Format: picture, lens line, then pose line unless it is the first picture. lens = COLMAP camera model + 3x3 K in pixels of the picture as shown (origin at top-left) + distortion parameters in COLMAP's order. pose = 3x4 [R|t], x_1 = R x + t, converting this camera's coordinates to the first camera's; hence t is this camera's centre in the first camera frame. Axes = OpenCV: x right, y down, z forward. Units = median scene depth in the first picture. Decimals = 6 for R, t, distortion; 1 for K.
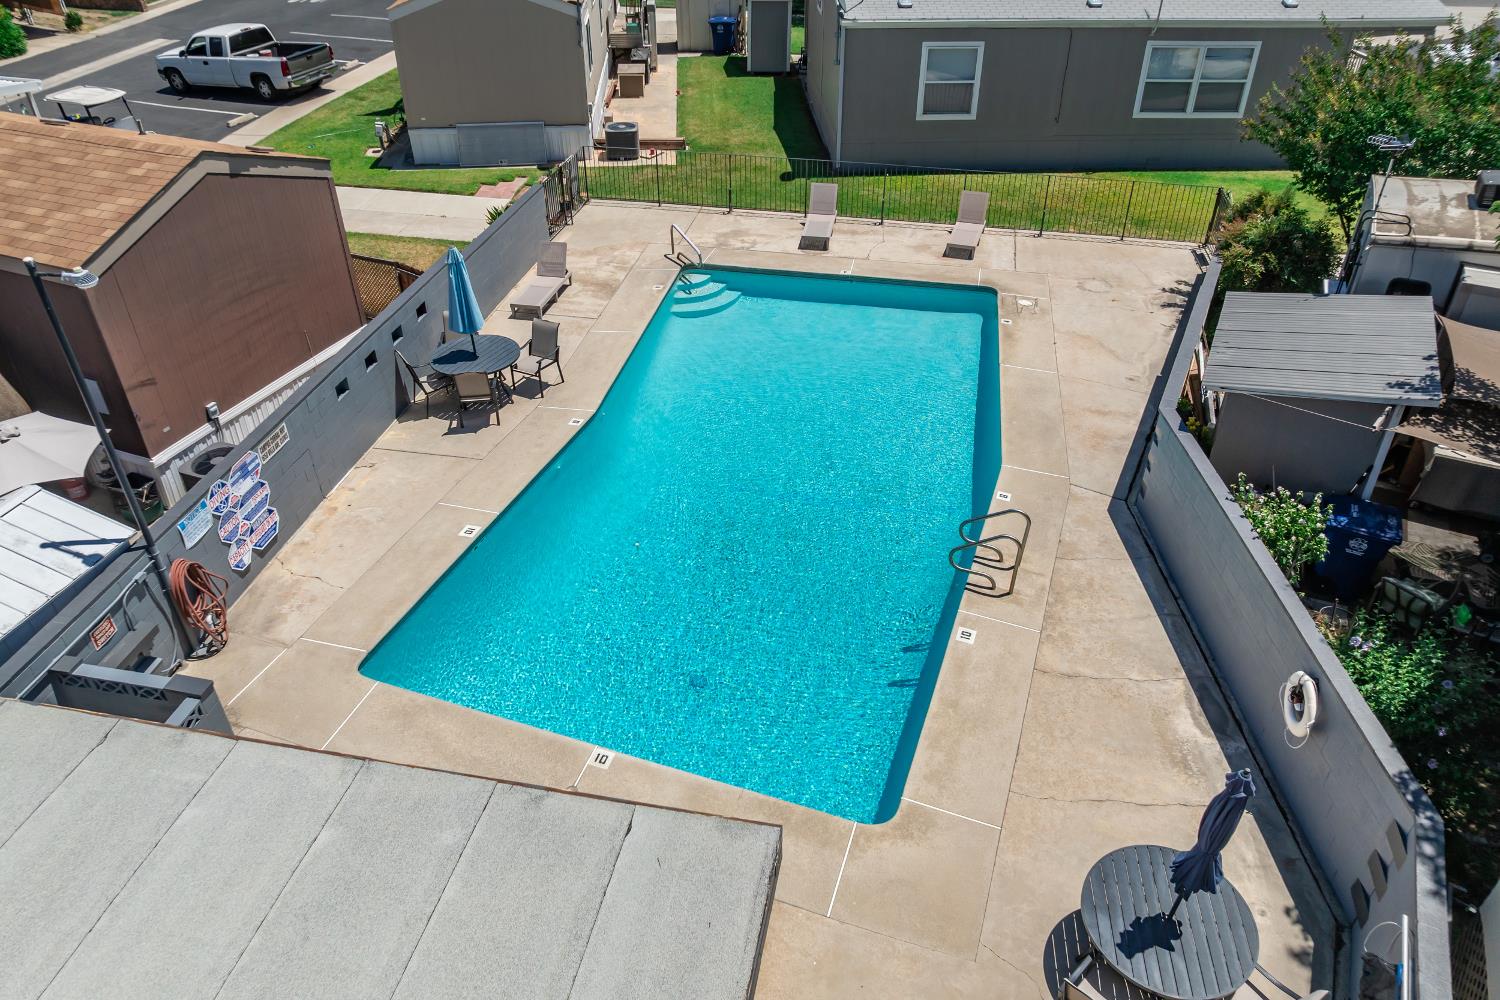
lens RADIAL K [[1054.2, 0, 750.0], [0, 1054.2, 500.8], [0, 0, 1]] dist [-0.031006, -0.002123]
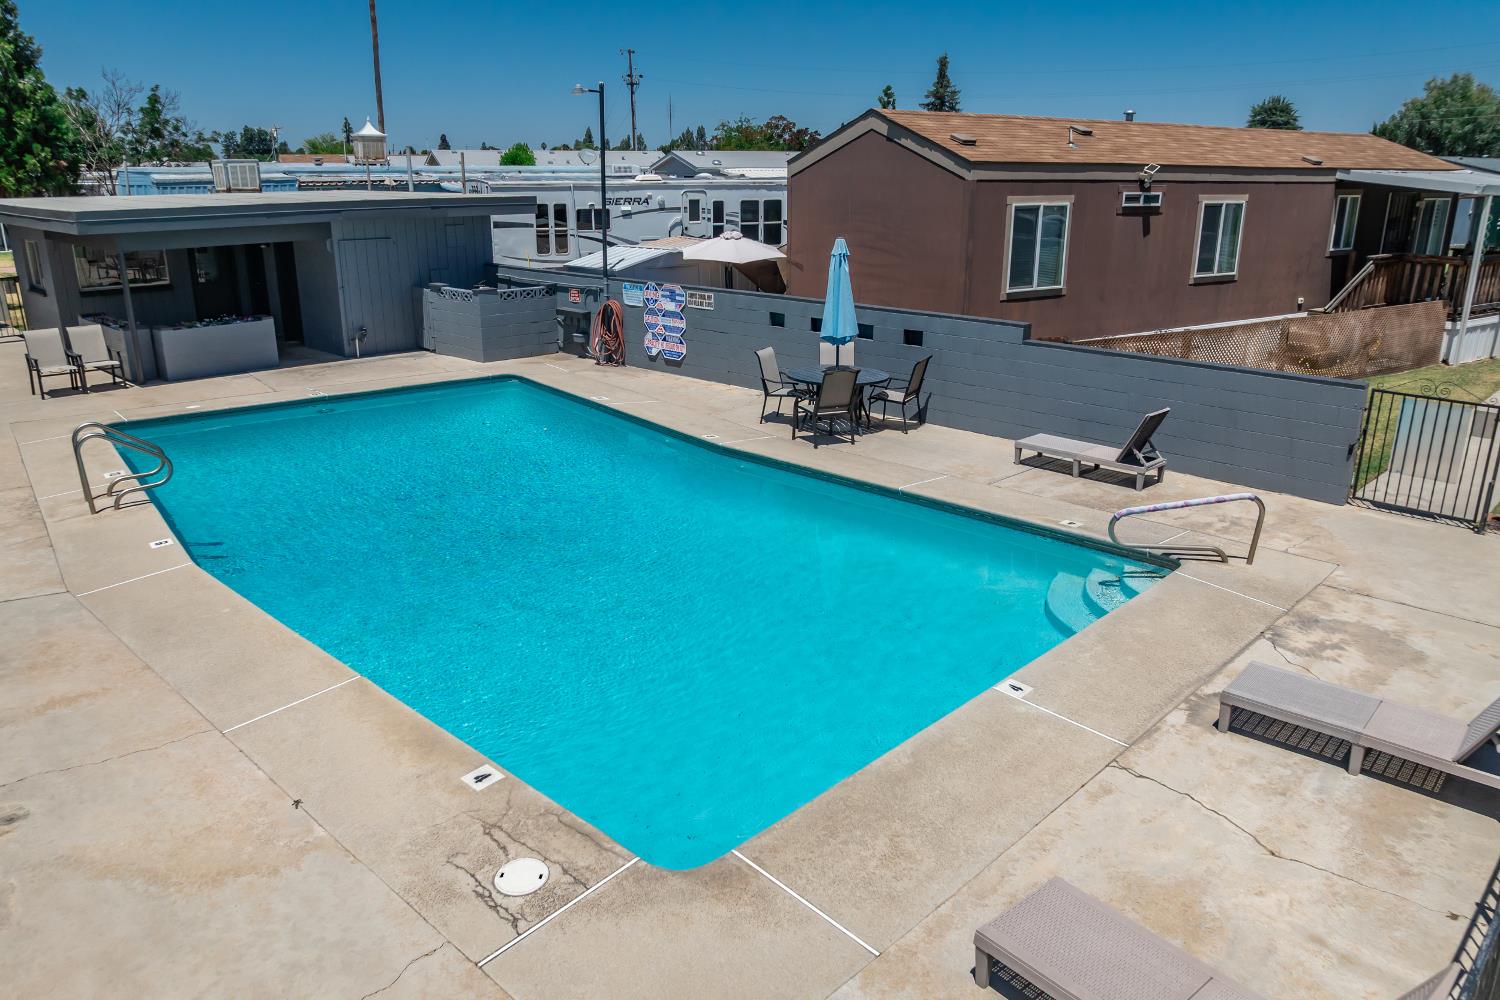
lens RADIAL K [[1054.2, 0, 752.8], [0, 1054.2, 503.6], [0, 0, 1]] dist [-0.031006, -0.002123]
pose [[-0.541124, 0.257358, -0.800595, 0.620317], [-0.489776, 0.677442, 0.548810, -0.634510], [0.683597, 0.689086, -0.240532, 1.540966]]
